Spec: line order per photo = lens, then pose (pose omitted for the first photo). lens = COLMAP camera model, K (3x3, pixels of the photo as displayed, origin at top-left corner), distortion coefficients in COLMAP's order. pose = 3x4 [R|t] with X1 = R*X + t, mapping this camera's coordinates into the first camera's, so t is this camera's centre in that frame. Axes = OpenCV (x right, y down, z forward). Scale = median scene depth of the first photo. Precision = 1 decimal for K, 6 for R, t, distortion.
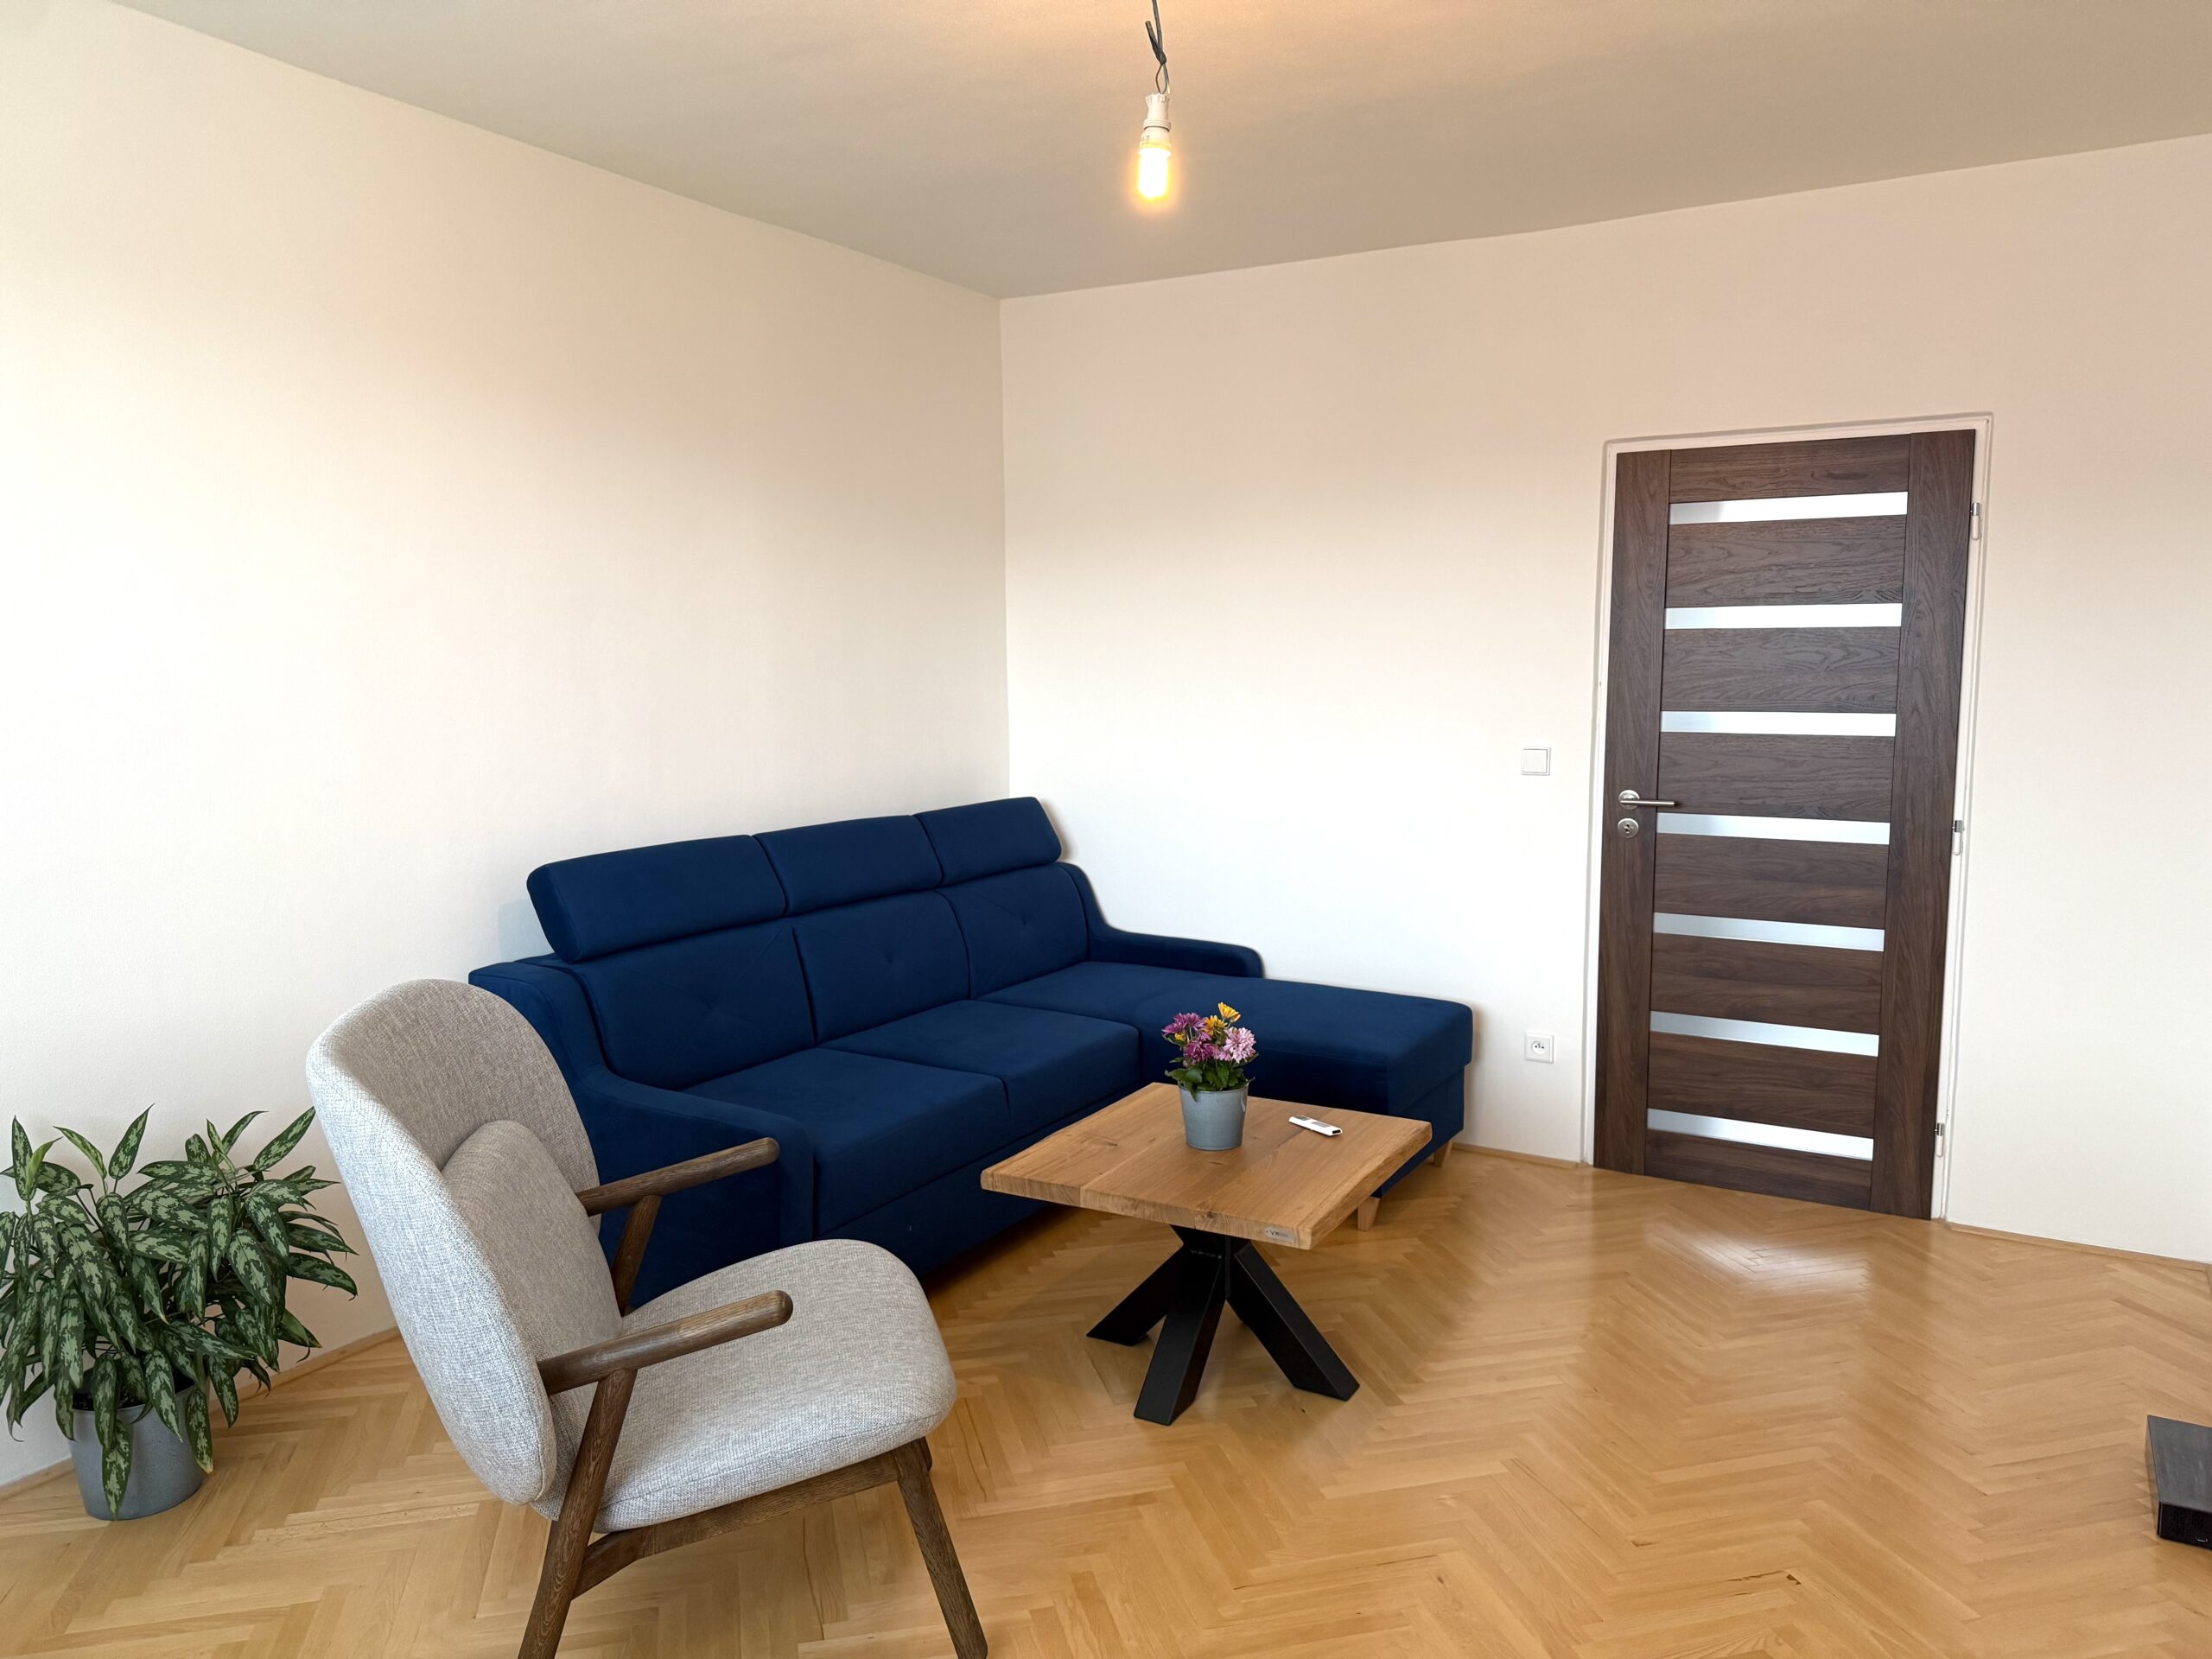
lens RADIAL K [[1543.1, 0, 1106.0], [0, 1543.1, 829.5], [0, 0, 1]] dist [0.177931, -0.355765]
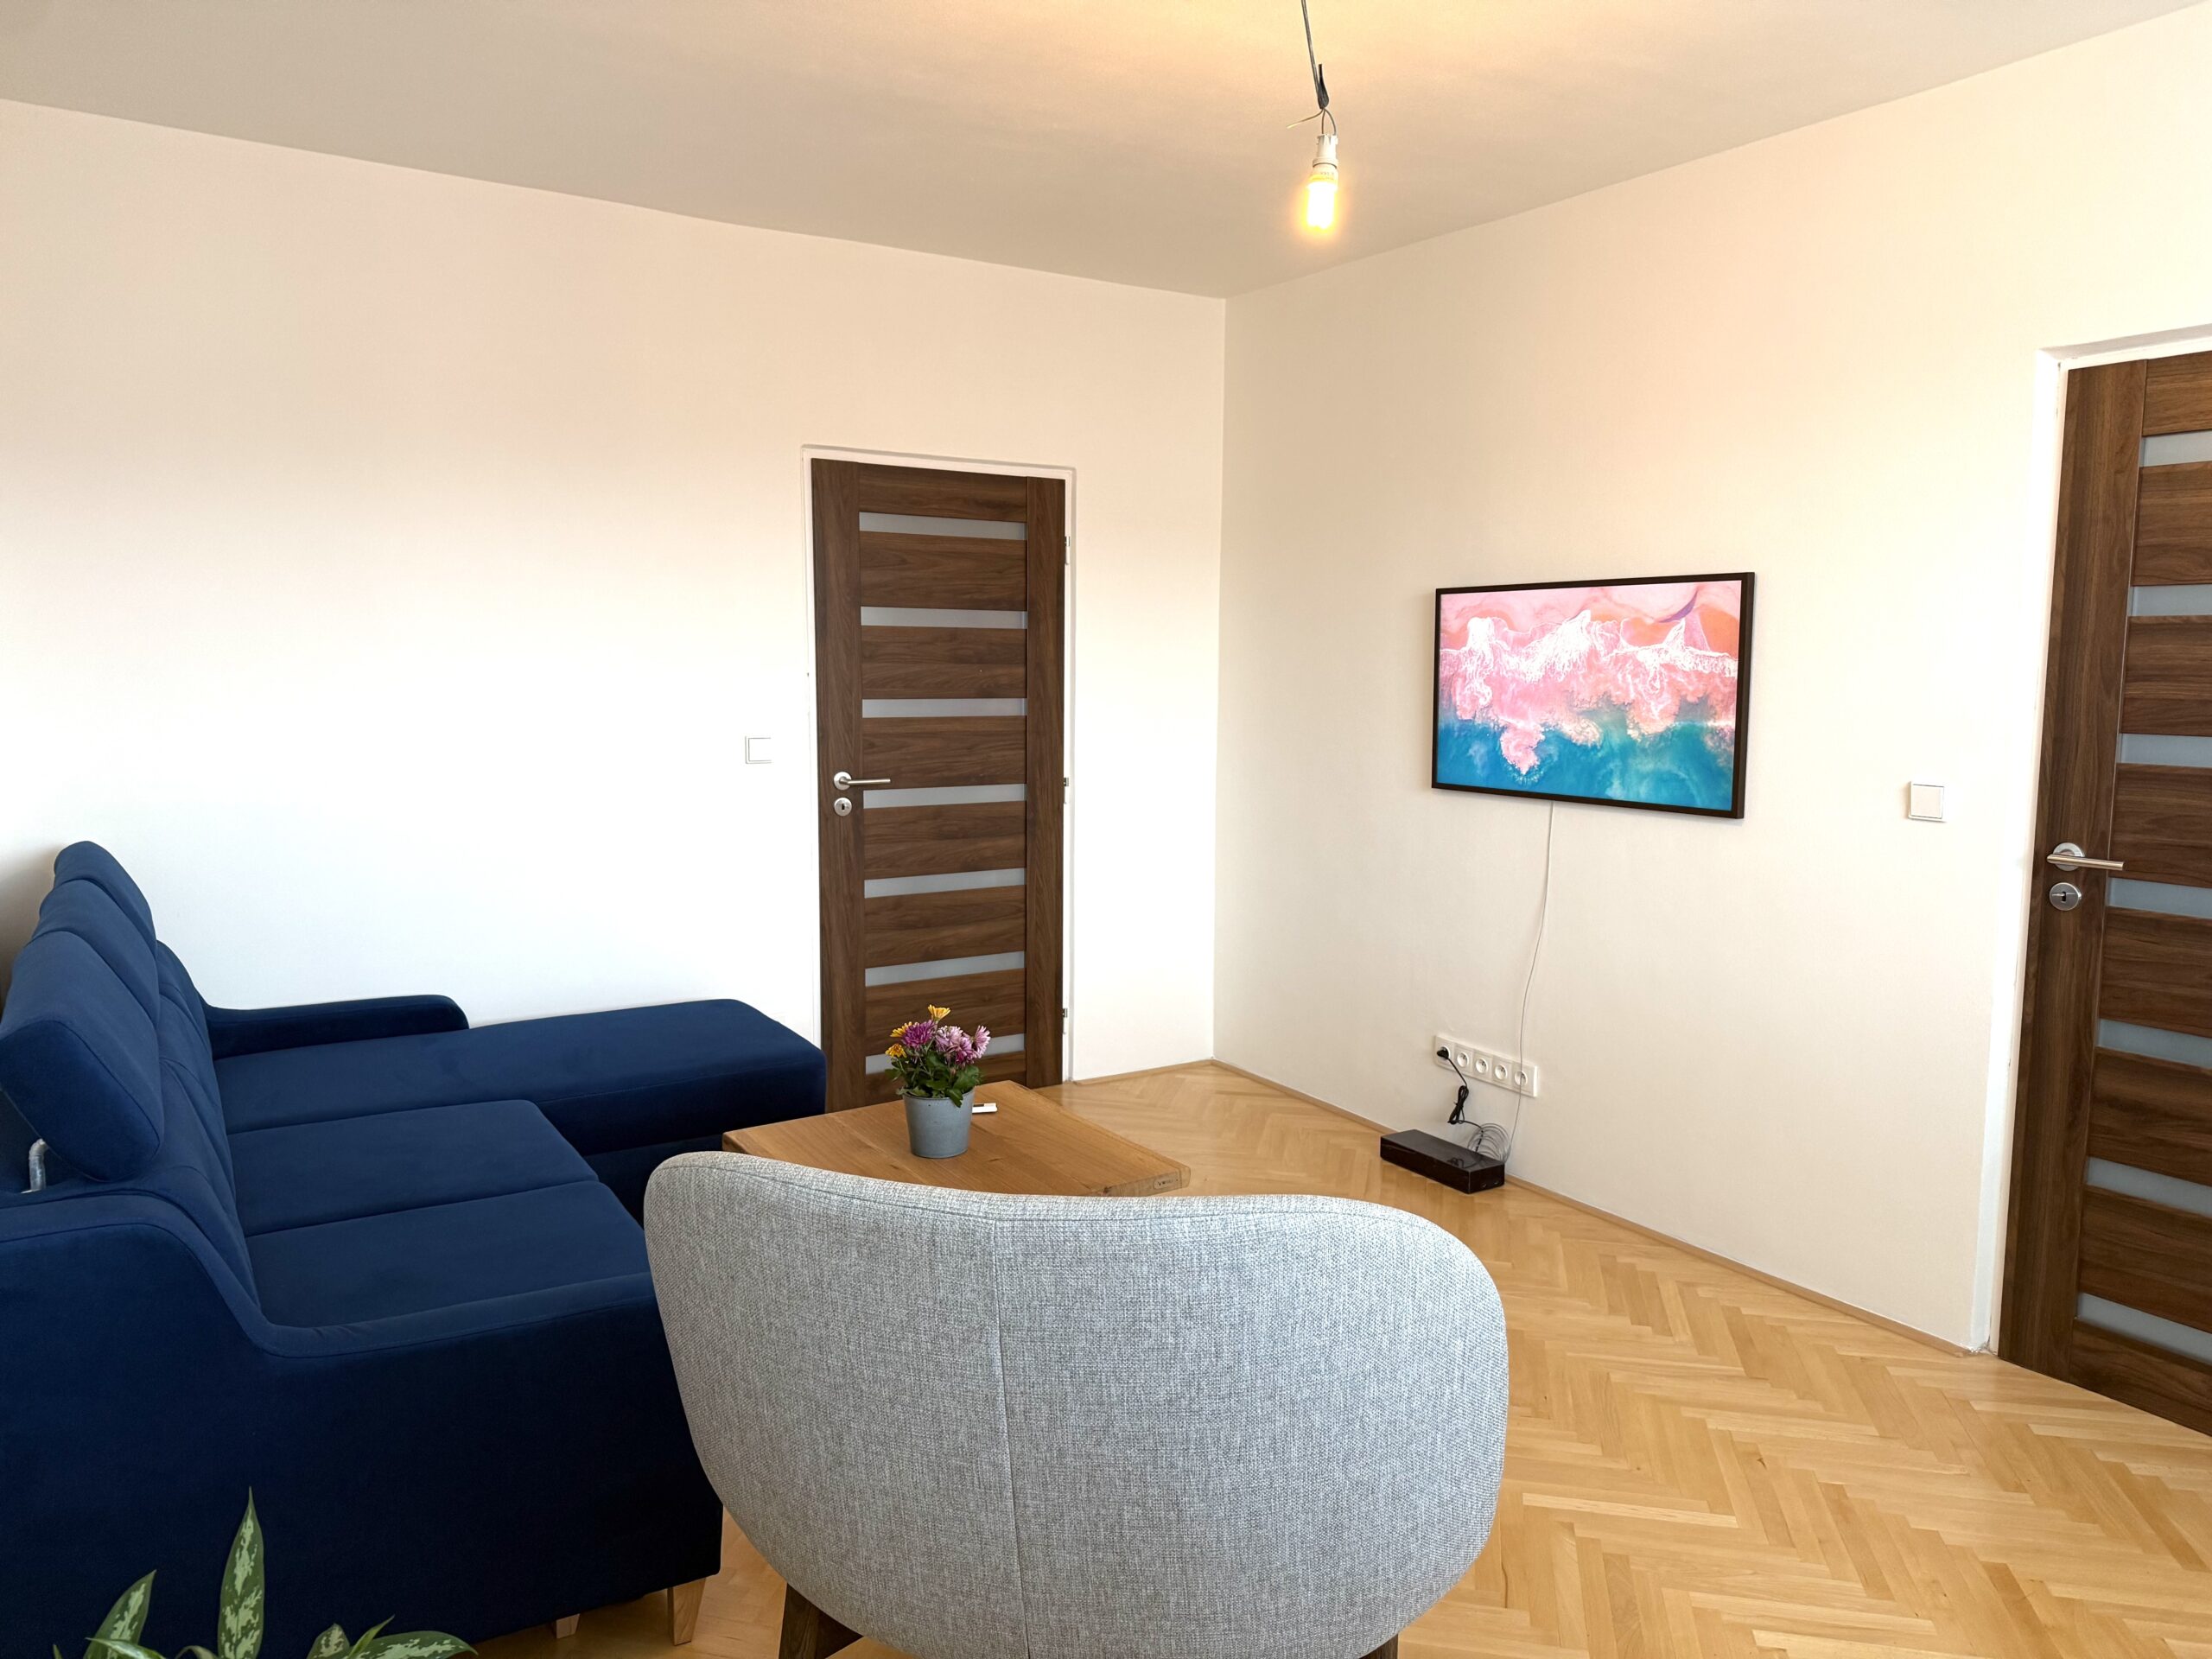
lens RADIAL K [[1543.1, 0, 1106.0], [0, 1543.1, 829.5], [0, 0, 1]] dist [0.177931, -0.355765]
pose [[0.448652, -0.095173, 0.888624, -0.567916], [0.087438, 0.994218, 0.062337, -0.038078], [-0.889419, 0.049732, 0.454379, 0.359676]]
